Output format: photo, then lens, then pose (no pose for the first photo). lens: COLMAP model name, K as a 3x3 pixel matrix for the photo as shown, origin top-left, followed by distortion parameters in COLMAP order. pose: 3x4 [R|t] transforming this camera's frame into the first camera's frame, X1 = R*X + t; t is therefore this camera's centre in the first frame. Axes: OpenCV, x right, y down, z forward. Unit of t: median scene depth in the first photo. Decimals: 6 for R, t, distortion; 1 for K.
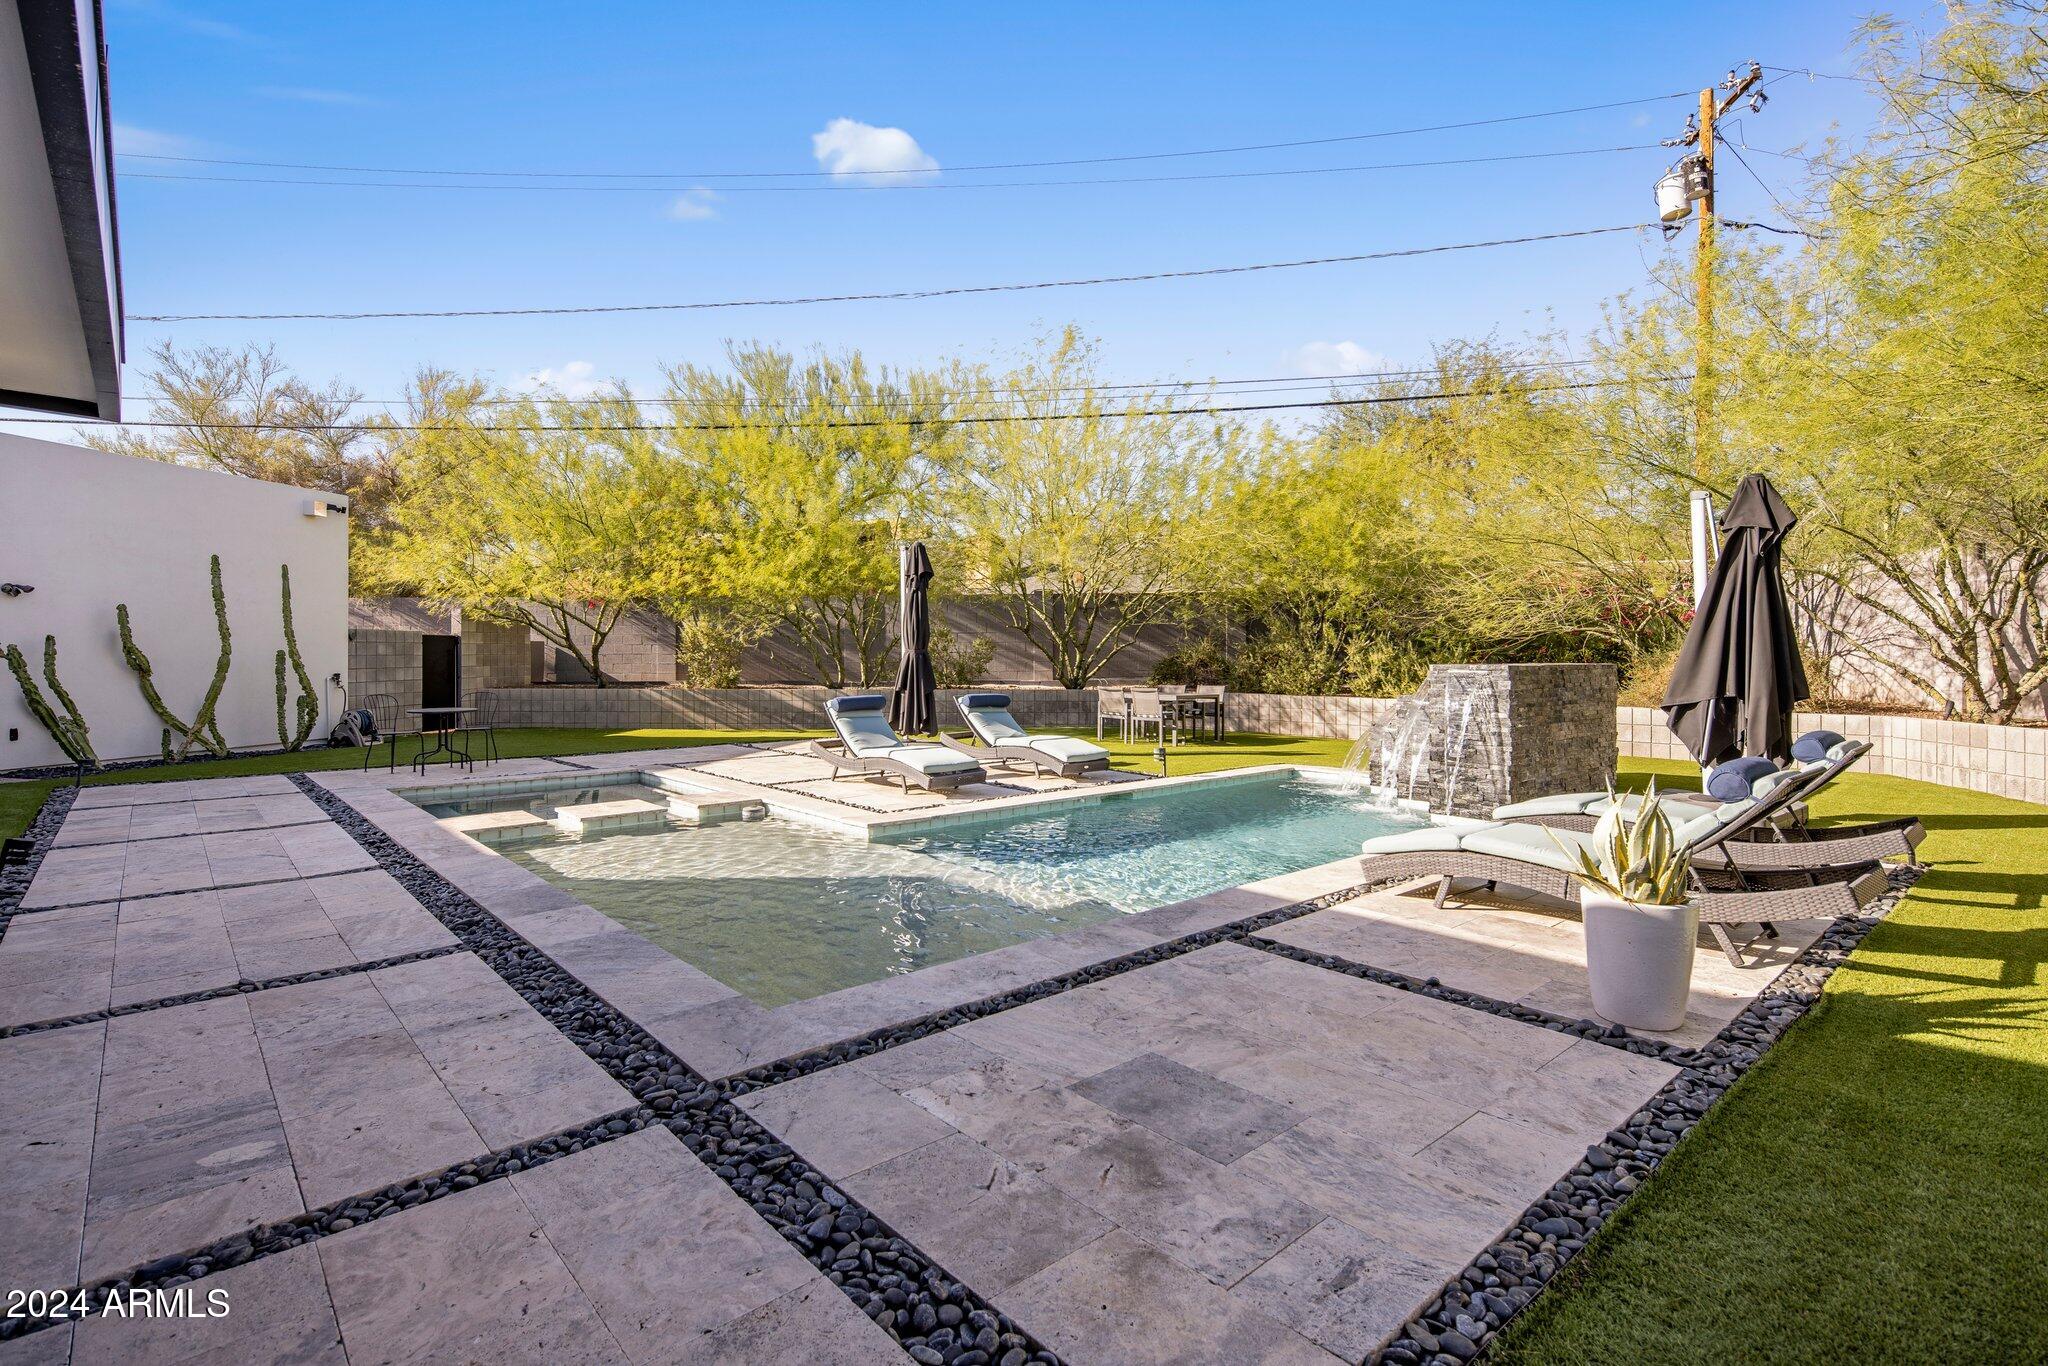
lens RADIAL K [[982.8, 0, 1030.2], [0, 982.8, 660.6], [0, 0, 1]] dist [-0.001359, -0.000769]
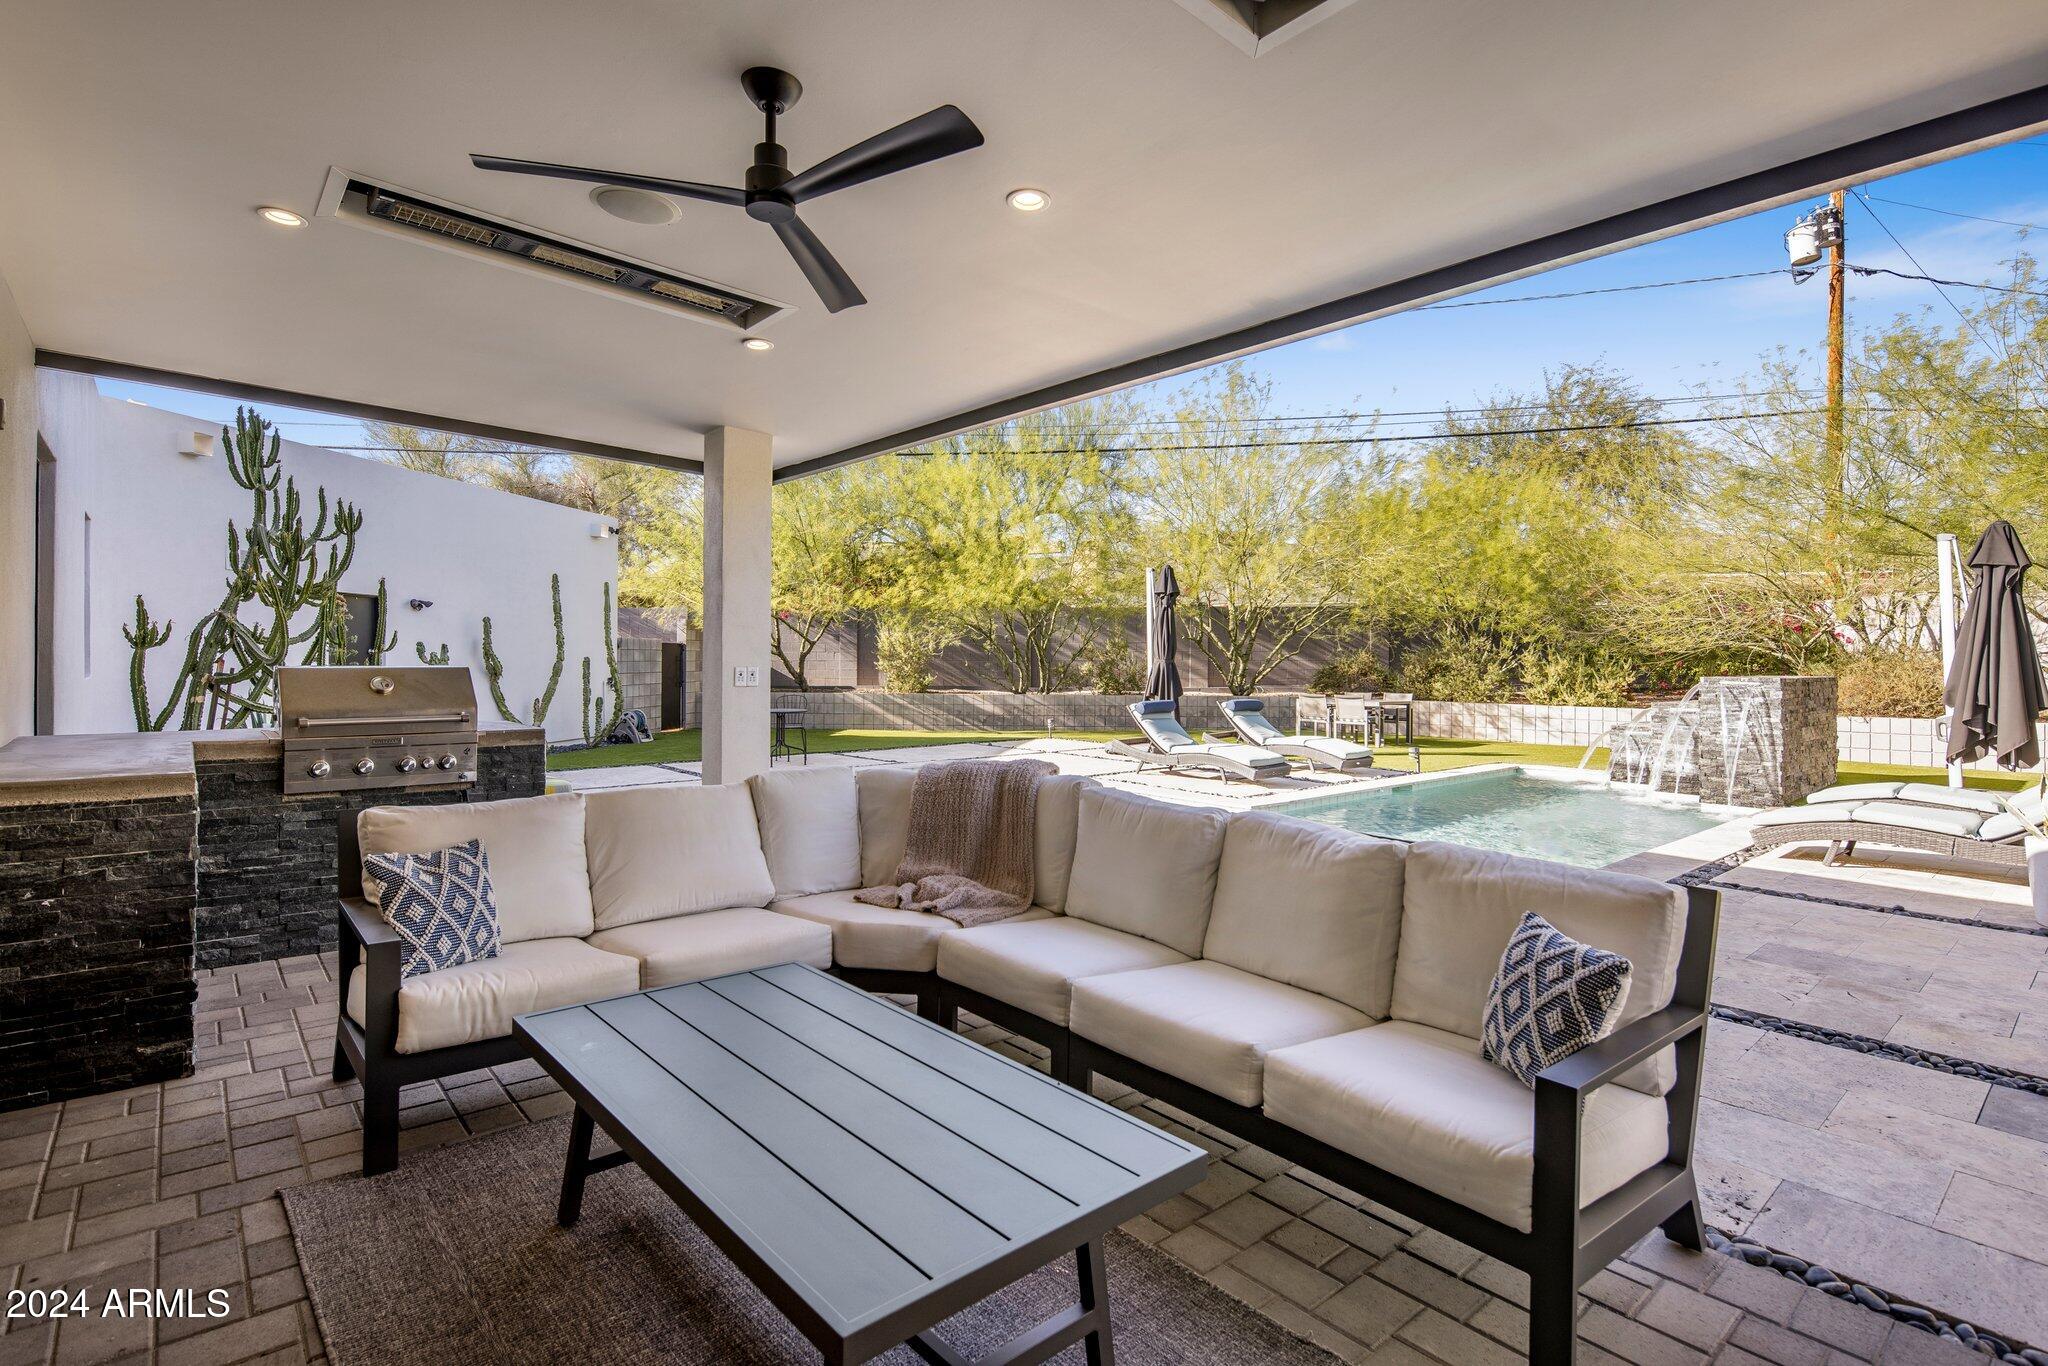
lens RADIAL K [[985.5, 0, 1018.3], [0, 985.5, 658.8], [0, 0, 1]] dist [-0.003468, -0.001519]
pose [[0.999755, 0.005985, -0.021332, -0.221882], [-0.006173, 0.999942, -0.008774, -0.001364], [0.021278, 0.008903, 0.999734, -0.114274]]
